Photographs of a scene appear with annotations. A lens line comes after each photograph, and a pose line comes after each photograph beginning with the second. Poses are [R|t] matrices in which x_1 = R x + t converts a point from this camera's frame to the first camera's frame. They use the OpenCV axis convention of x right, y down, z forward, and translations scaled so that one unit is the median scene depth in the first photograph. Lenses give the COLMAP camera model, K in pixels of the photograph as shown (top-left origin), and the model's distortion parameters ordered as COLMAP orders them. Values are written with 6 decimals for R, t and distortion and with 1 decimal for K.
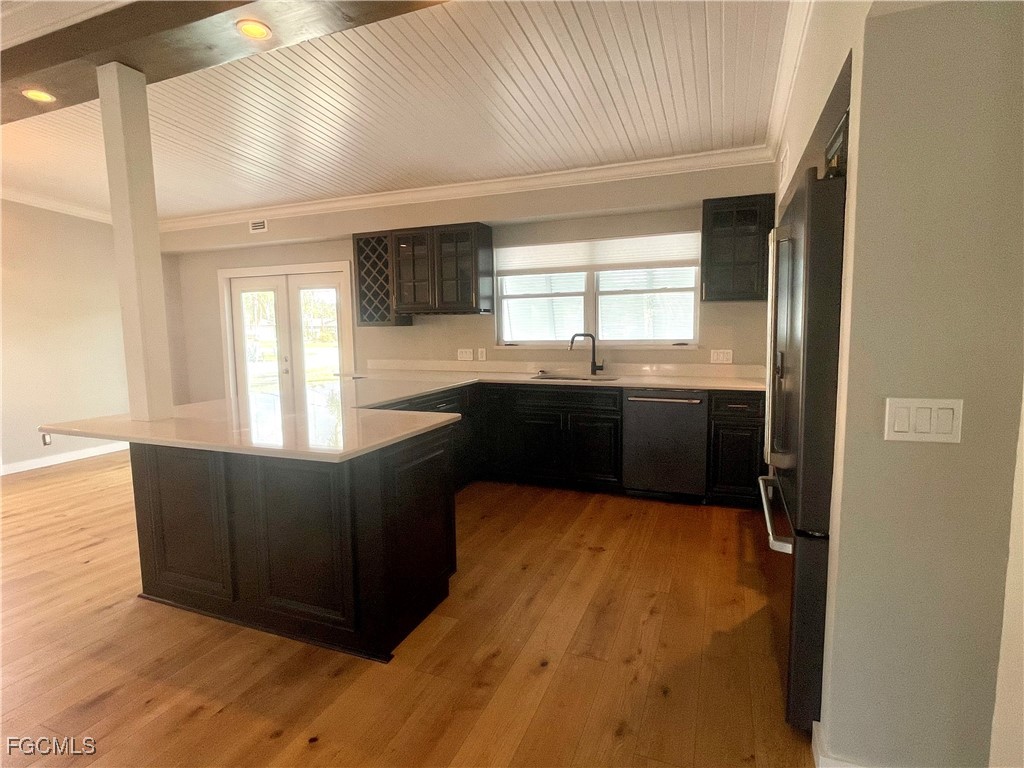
lens RADIAL K [[526.9, 0, 512.0], [0, 526.9, 384.0], [0, 0, 1]] dist [-0.004408, 0.000145]
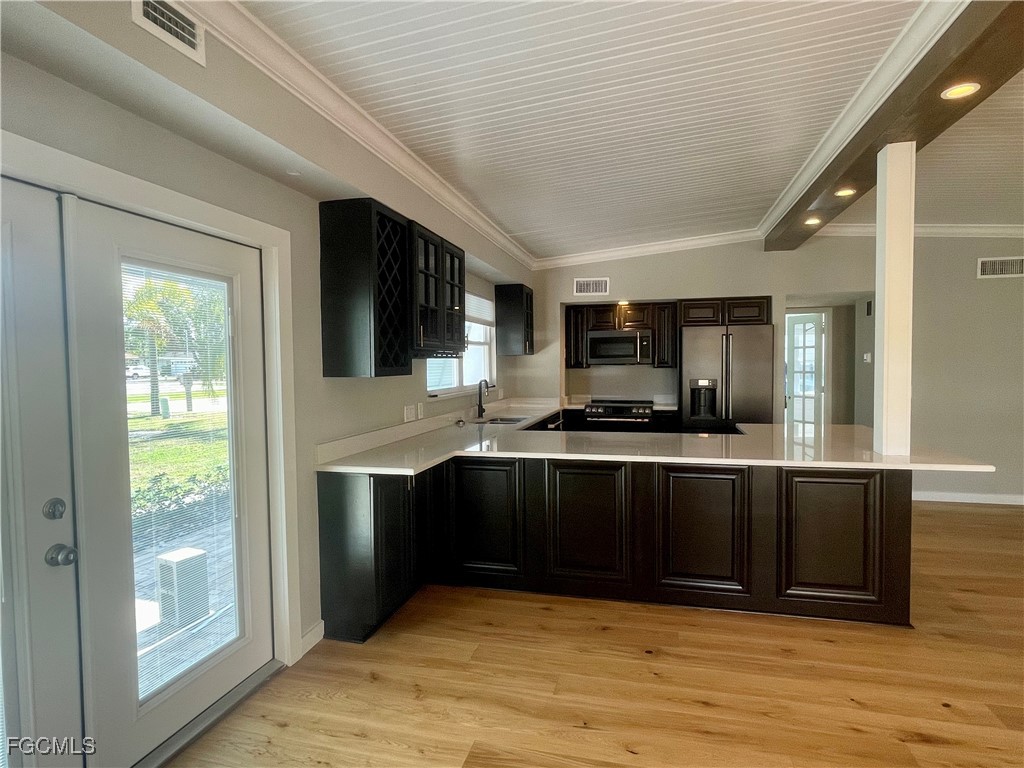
lens RADIAL K [[558.6, 0, 512.0], [0, 558.6, 384.0], [0, 0, 1]] dist [-0.000151, 0.000263]
pose [[-0.133083, -0.022347, 0.990853, -1.177202], [0.123165, 0.991623, 0.038906, -0.146926], [-0.983422, 0.127217, -0.129216, 1.299537]]
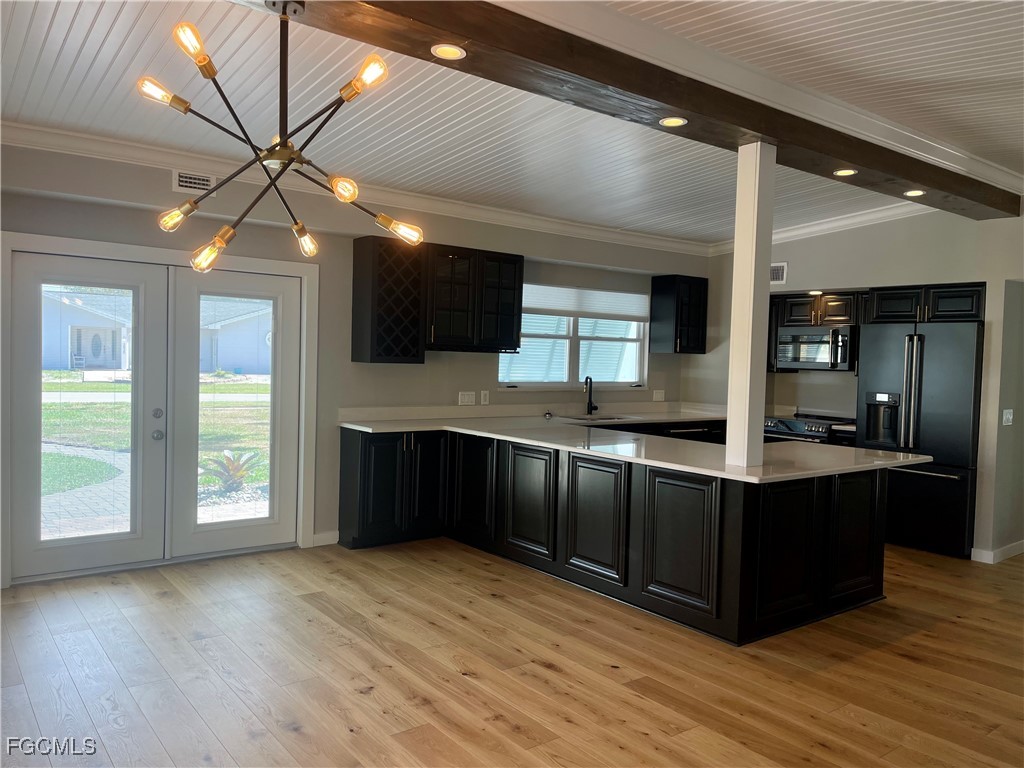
lens RADIAL K [[778.2, 0, 512.0], [0, 778.2, 384.0], [0, 0, 1]] dist [0.106877, -0.163854]
pose [[0.505156, -0.003415, 0.863021, -1.547563], [0.059695, 0.997735, -0.030993, -0.048103], [-0.860961, 0.067174, 0.504216, 0.408778]]
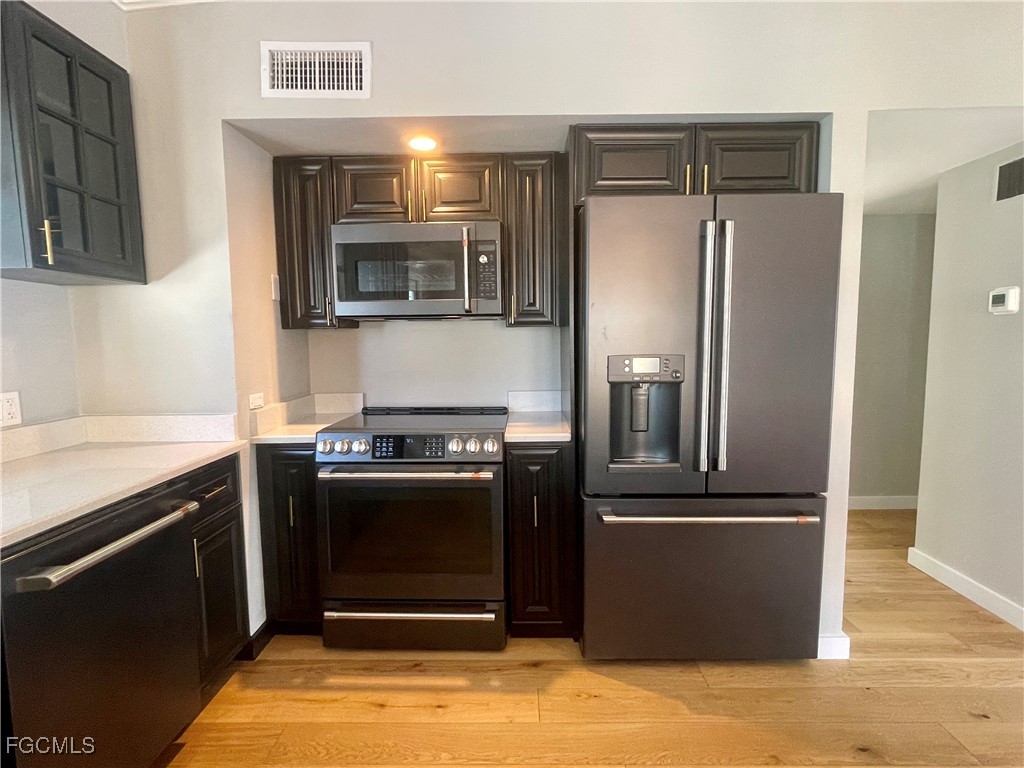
lens RADIAL K [[526.9, 0, 512.0], [0, 526.9, 384.0], [0, 0, 1]] dist [-0.004408, 0.000145]
pose [[-0.365651, -0.063917, 0.928555, -0.127022], [0.119313, 0.986190, 0.114868, -0.079328], [-0.923073, 0.152790, -0.352975, 0.871752]]
